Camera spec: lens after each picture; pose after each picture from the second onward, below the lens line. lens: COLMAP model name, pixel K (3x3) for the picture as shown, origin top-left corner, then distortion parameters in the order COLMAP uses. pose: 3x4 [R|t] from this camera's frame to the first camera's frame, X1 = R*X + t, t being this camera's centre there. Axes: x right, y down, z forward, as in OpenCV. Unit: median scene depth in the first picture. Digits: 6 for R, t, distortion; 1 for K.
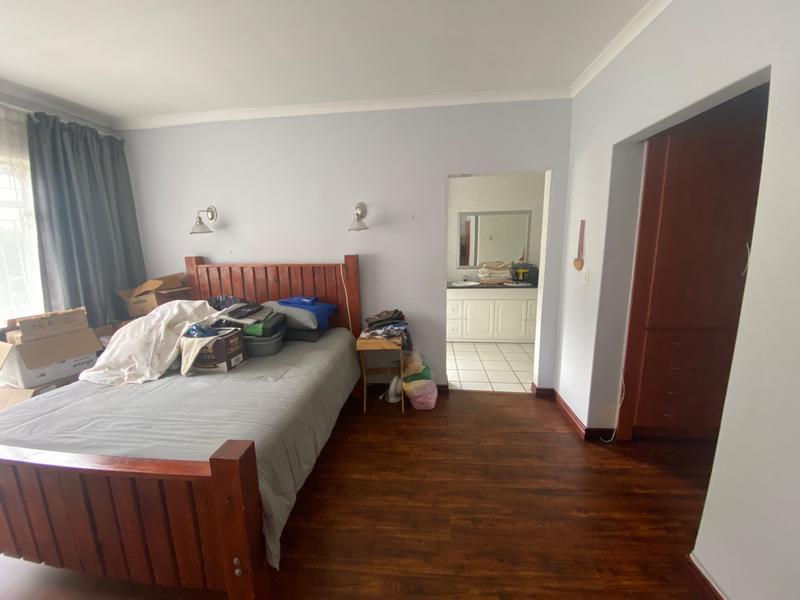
lens RADIAL K [[331.3, 0, 400.0], [0, 331.3, 300.0], [0, 0, 1]] dist [-0.000565, -0.000138]
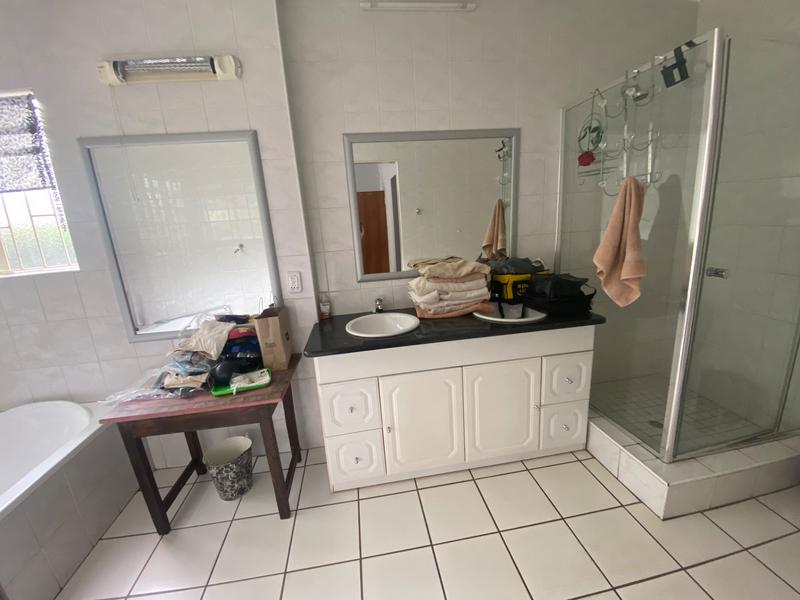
lens RADIAL K [[331.3, 0, 400.0], [0, 331.3, 300.0], [0, 0, 1]] dist [-0.000565, -0.000138]
pose [[0.970679, -0.098280, 0.219370, 0.137824], [0.088657, 0.994635, 0.053310, -0.095416], [-0.223432, -0.032299, 0.974184, 0.624045]]
